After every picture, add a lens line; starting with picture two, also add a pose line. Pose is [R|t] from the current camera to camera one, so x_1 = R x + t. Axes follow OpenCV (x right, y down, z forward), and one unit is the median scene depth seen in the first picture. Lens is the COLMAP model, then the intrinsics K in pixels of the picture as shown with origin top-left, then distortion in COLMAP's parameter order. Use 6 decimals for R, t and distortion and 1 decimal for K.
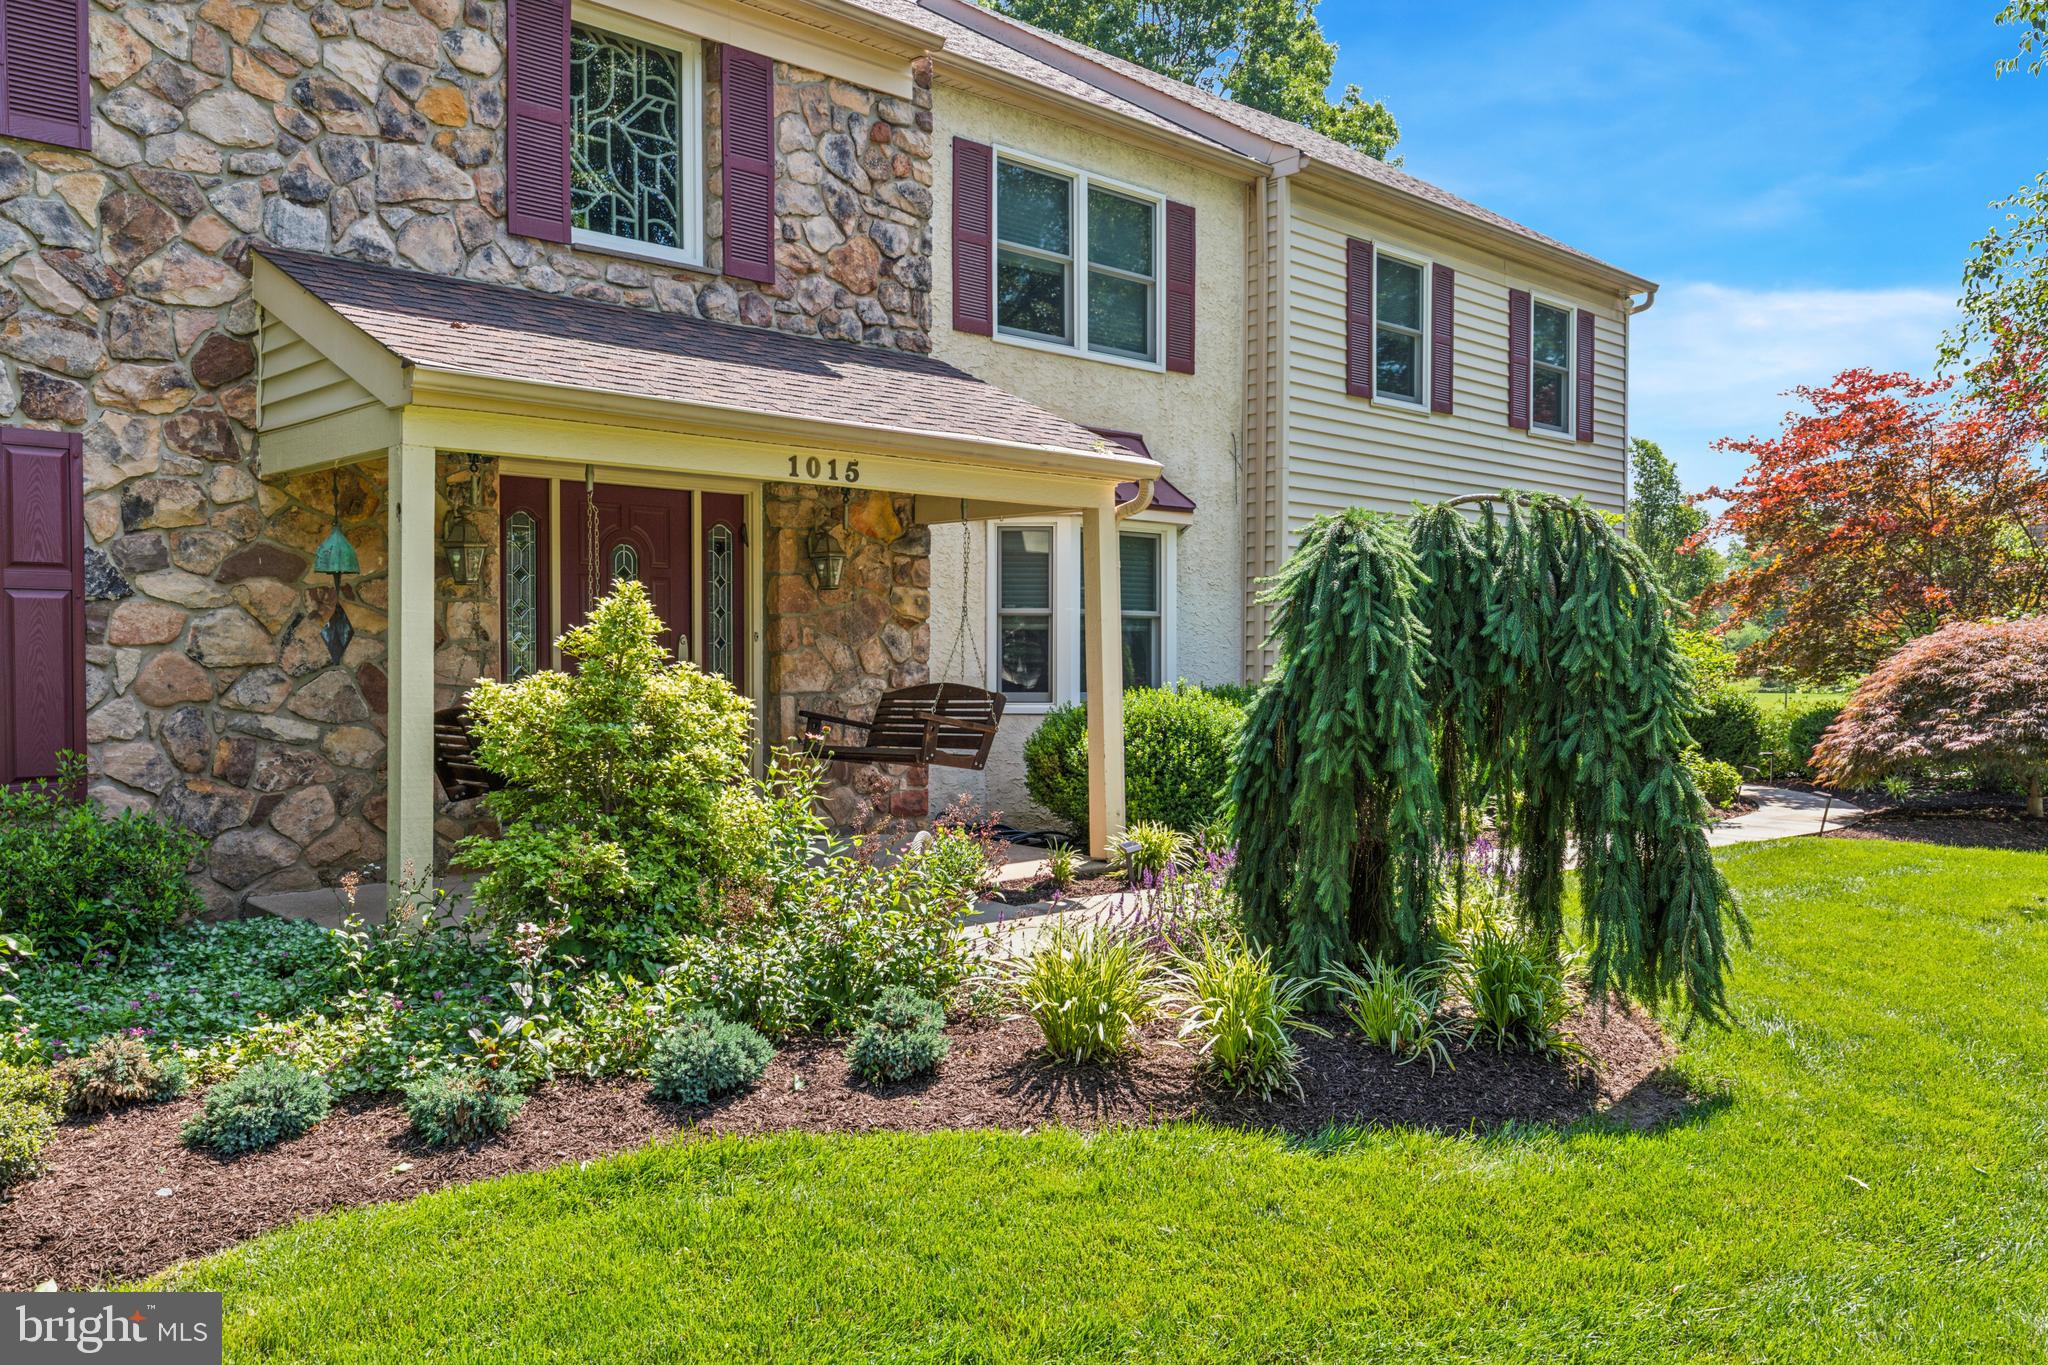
lens RADIAL K [[1590.8, 0, 1041.4], [0, 1590.8, 692.1], [0, 0, 1]] dist [0.007878, -0.005742]
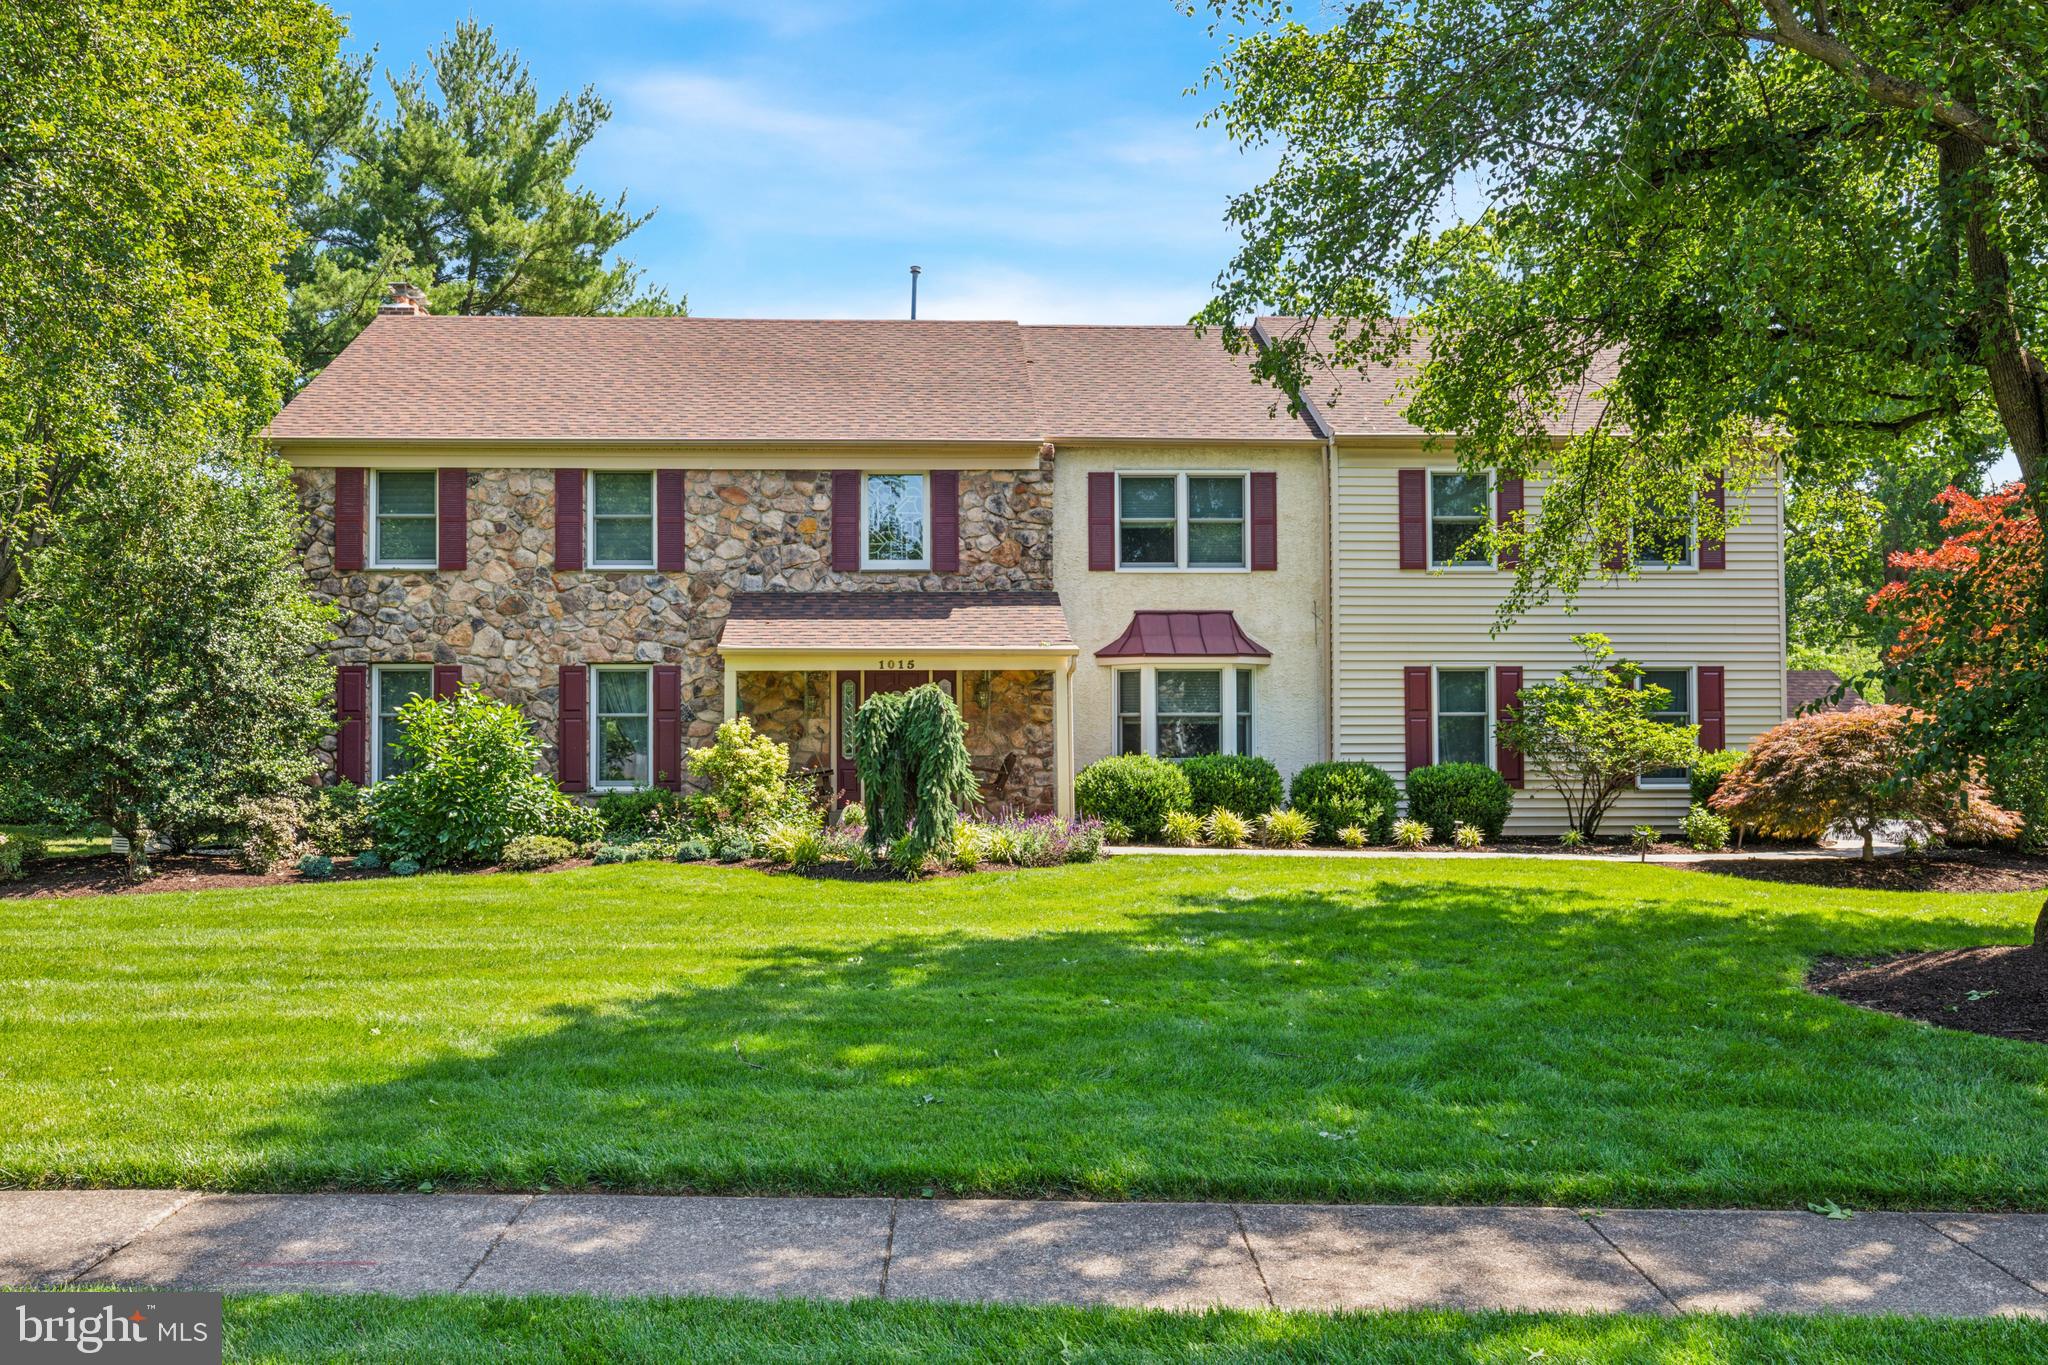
lens RADIAL K [[1640.8, 0, 968.3], [0, 1640.8, 673.5], [0, 0, 1]] dist [0.030971, 0.012502]
pose [[0.746269, -0.027183, -0.665089, 1.356232], [-0.010648, 0.998550, -0.052759, 0.006197], [0.665560, 0.046455, 0.744898, -0.681944]]
